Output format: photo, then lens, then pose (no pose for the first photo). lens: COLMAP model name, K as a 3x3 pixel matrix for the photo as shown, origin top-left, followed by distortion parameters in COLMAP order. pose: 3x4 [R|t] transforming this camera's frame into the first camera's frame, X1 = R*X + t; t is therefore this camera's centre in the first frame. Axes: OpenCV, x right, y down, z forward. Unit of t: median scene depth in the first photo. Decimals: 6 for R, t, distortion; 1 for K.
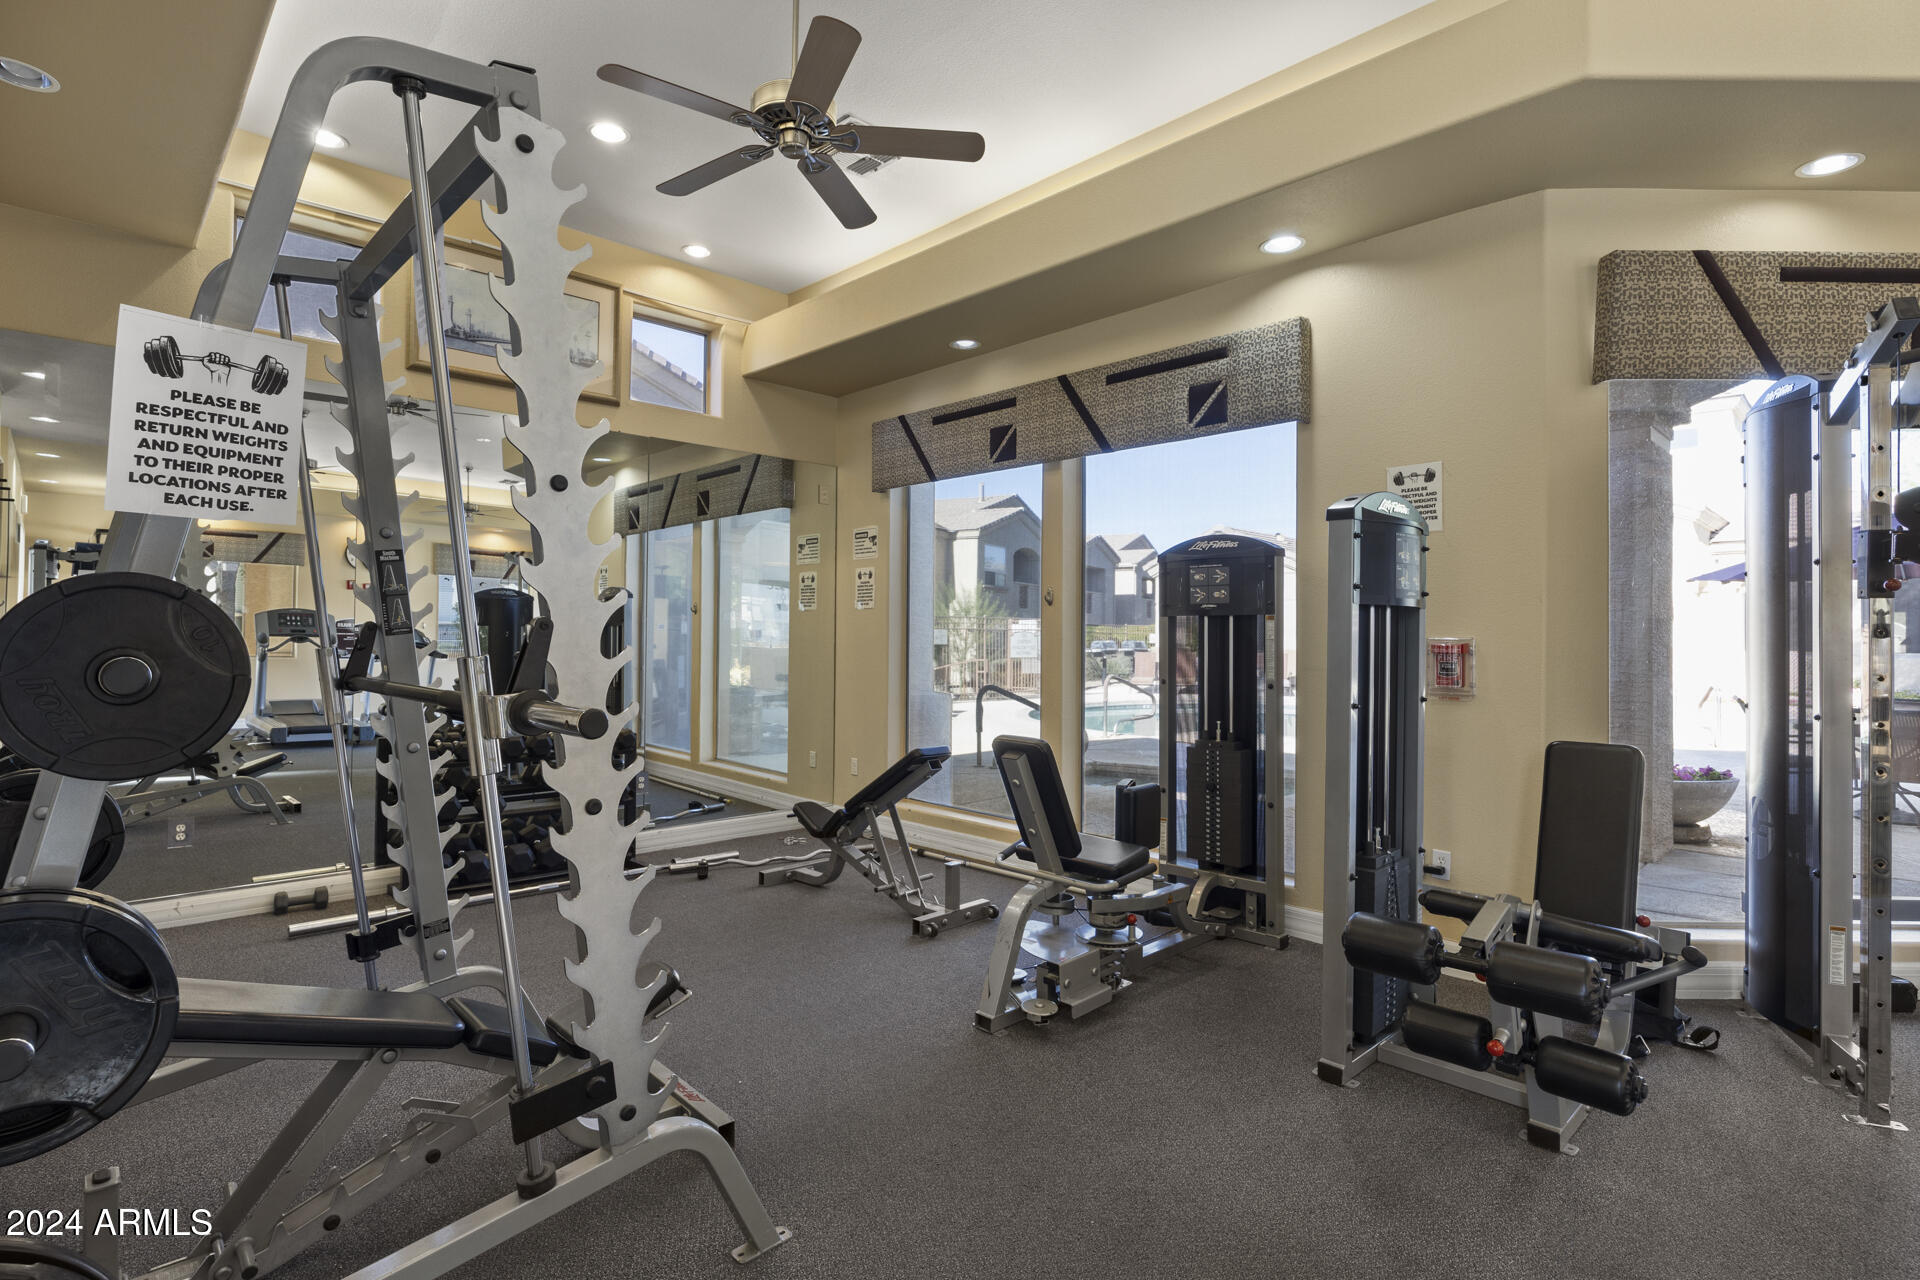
lens RADIAL K [[941.8, 0, 960.0], [0, 941.8, 640.0], [0, 0, 1]] dist [-0.000527, -0.000026]
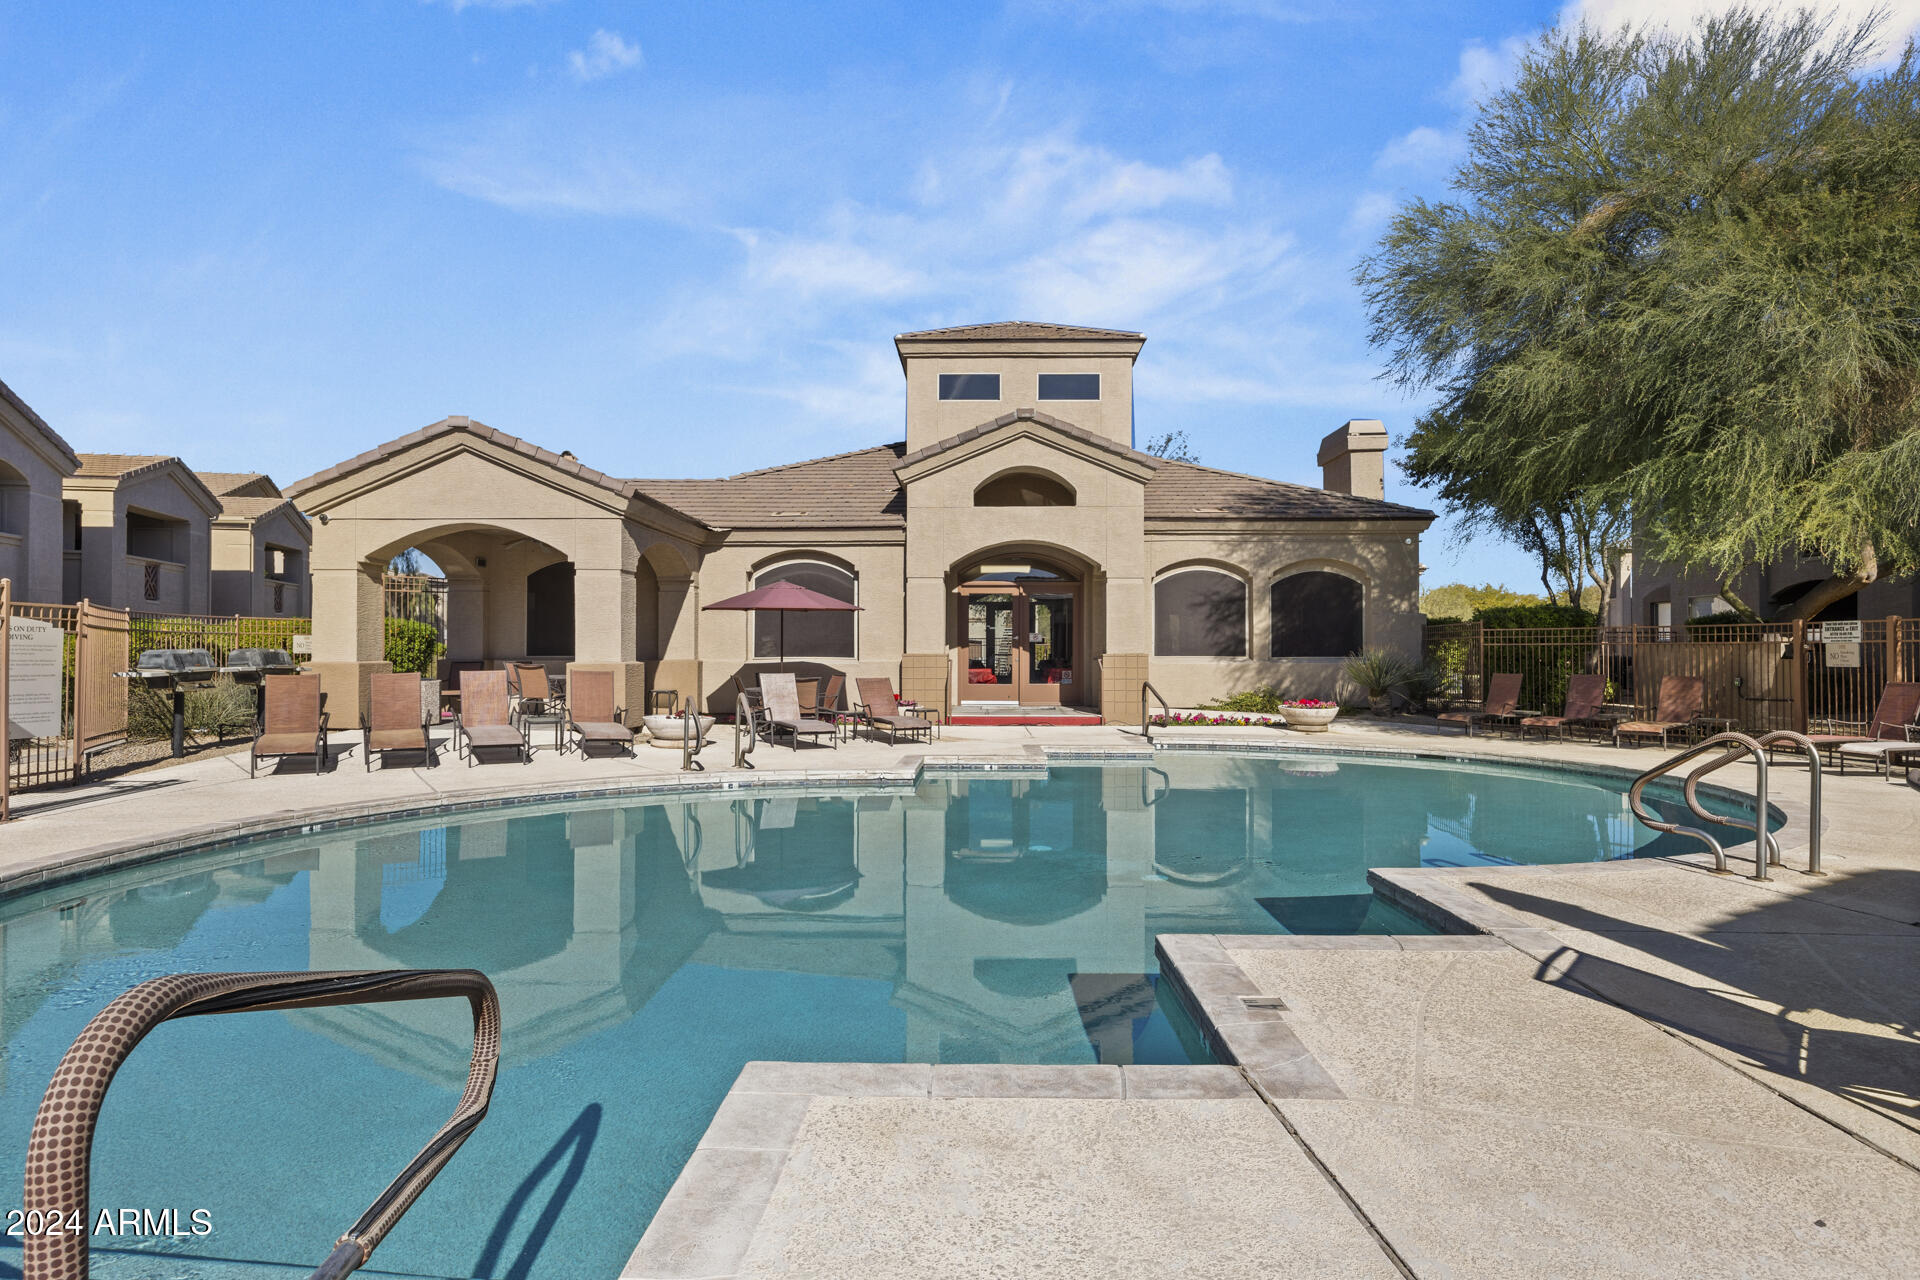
lens RADIAL K [[1071.9, 0, 960.0], [0, 1071.9, 640.0], [0, 0, 1]] dist [-0.004329, -0.000808]
pose [[0.715721, -0.000279, 0.698387, 0.050227], [0.006378, 0.999961, -0.006136, 0.001411], [-0.698358, 0.008846, 0.715694, 0.299231]]
